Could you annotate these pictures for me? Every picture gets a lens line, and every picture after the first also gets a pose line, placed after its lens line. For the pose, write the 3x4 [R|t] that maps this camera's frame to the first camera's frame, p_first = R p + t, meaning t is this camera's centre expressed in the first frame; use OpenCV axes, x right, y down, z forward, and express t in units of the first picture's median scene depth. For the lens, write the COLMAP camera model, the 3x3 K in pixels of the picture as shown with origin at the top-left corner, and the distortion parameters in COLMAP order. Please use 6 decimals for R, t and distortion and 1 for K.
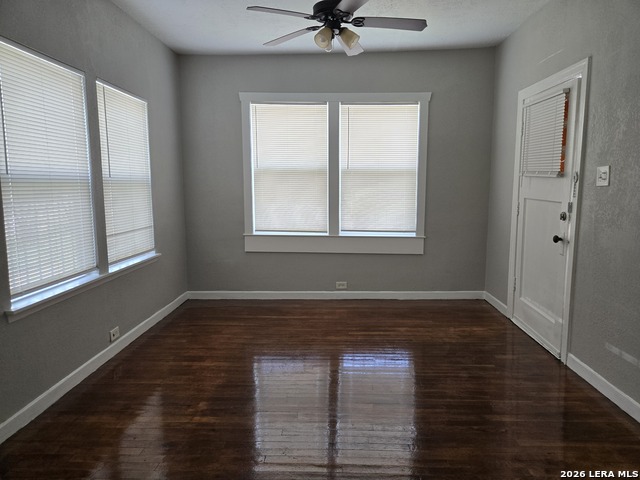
lens RADIAL K [[425.5, 0, 323.5], [0, 425.5, 231.6], [0, 0, 1]] dist [0.065909, -0.003863]
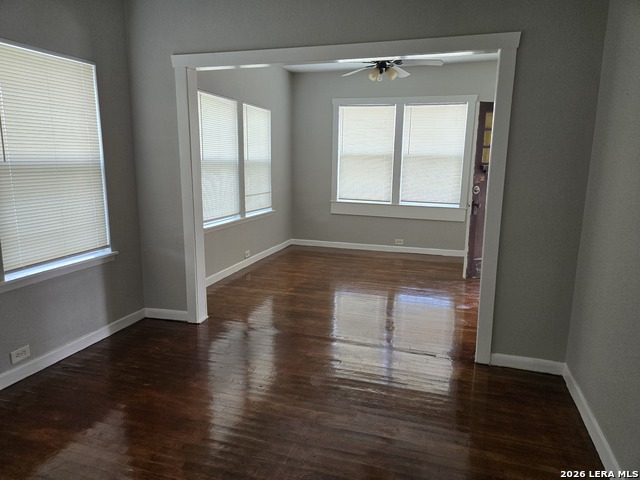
lens RADIAL K [[425.5, 0, 323.5], [0, 425.5, 231.6], [0, 0, 1]] dist [0.065909, -0.003863]
pose [[0.963930, 0.058777, -0.259583, 0.166668], [-0.044472, 0.997168, 0.060648, 0.024035], [0.262413, -0.046917, 0.963815, -0.375933]]
